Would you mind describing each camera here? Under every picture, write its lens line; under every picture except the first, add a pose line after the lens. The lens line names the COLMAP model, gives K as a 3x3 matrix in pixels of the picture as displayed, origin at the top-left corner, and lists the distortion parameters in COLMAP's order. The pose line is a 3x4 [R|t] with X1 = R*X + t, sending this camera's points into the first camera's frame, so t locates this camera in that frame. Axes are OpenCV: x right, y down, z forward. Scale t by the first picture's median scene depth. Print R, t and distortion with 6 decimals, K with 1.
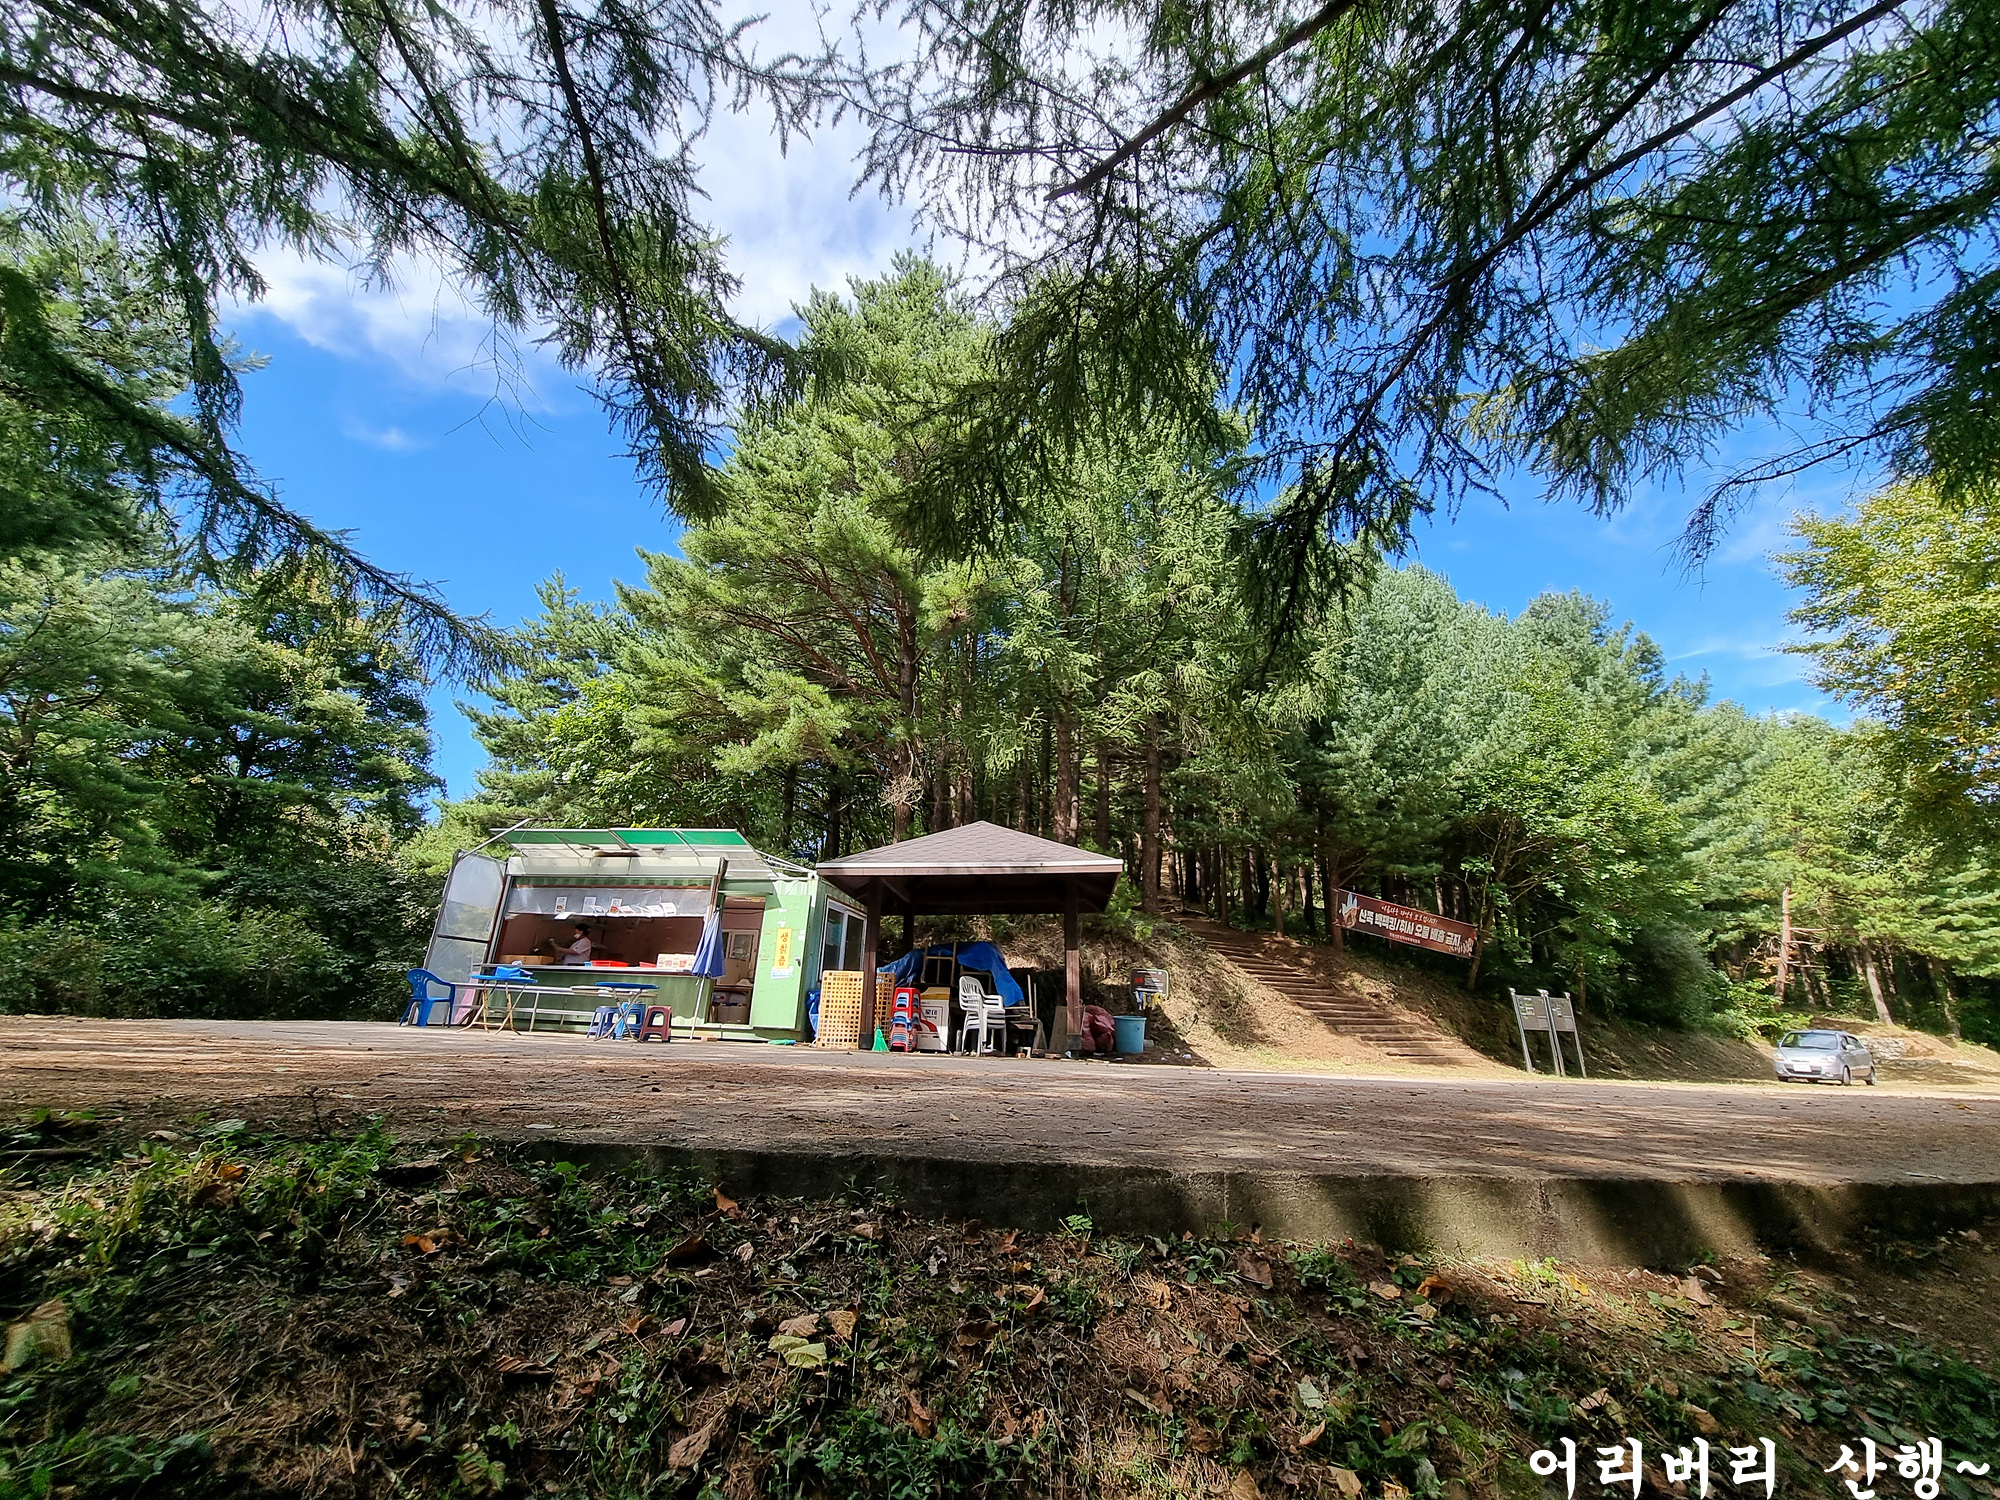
lens RADIAL K [[804.4, 0, 998.7], [0, 804.4, 739.2], [0, 0, 1]] dist [-0.001029, -0.000372]
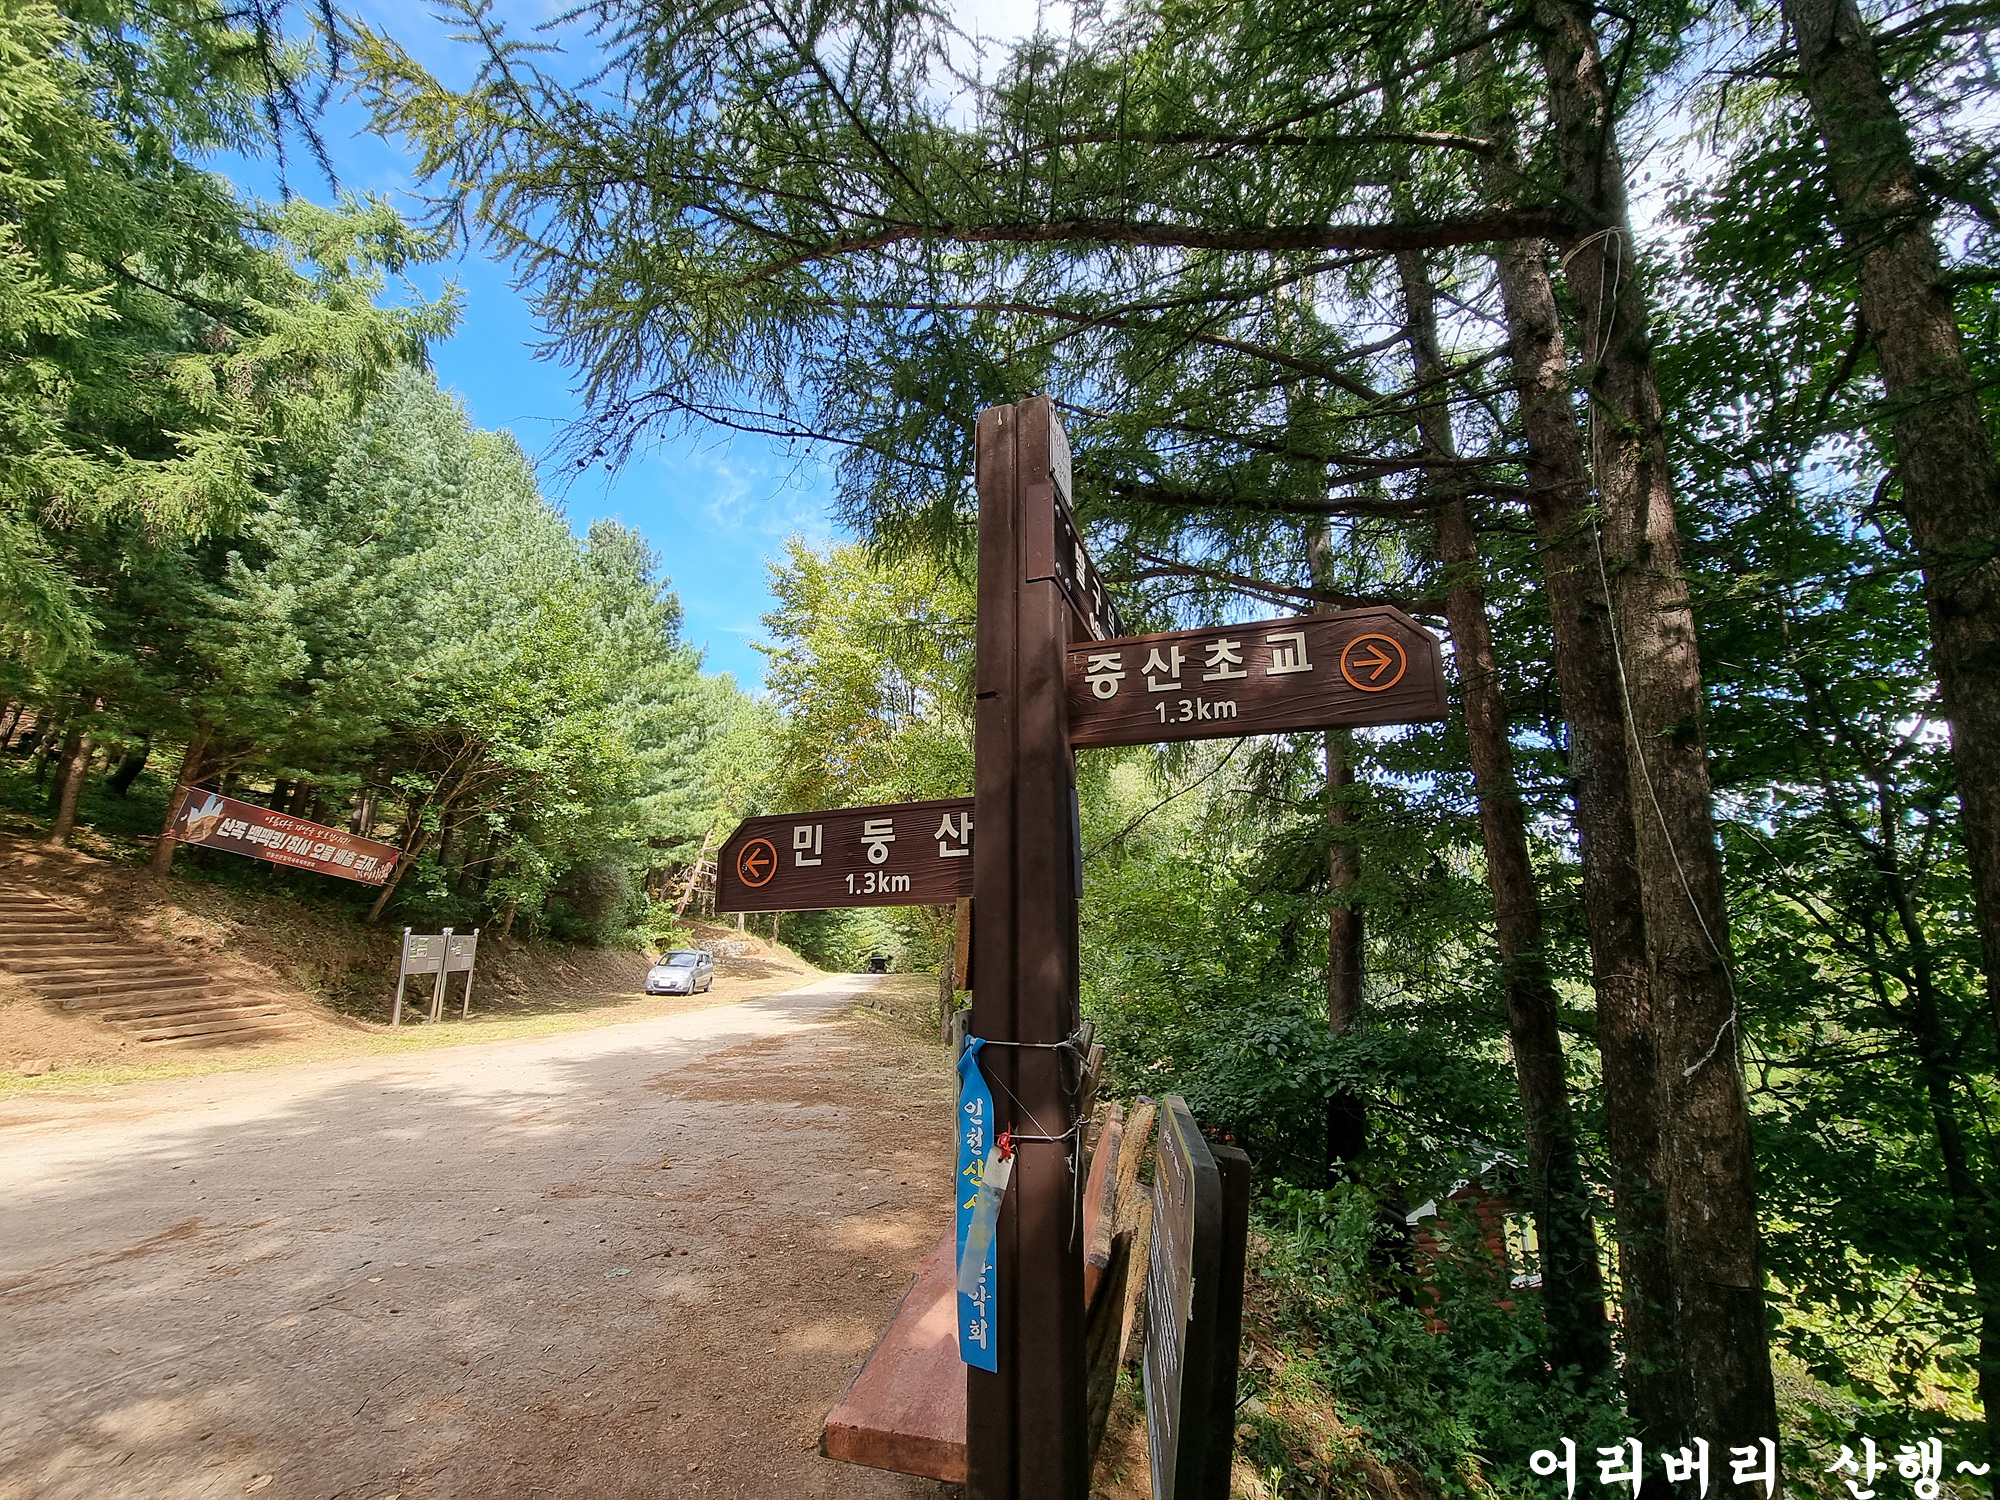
lens RADIAL K [[804.4, 0, 998.7], [0, 804.4, 739.2], [0, 0, 1]] dist [-0.001029, -0.000372]
pose [[0.454846, 0.187507, 0.870607, 0.134778], [-0.293337, 0.954575, -0.052339, -0.021072], [-0.840874, -0.231575, 0.489187, 0.093038]]
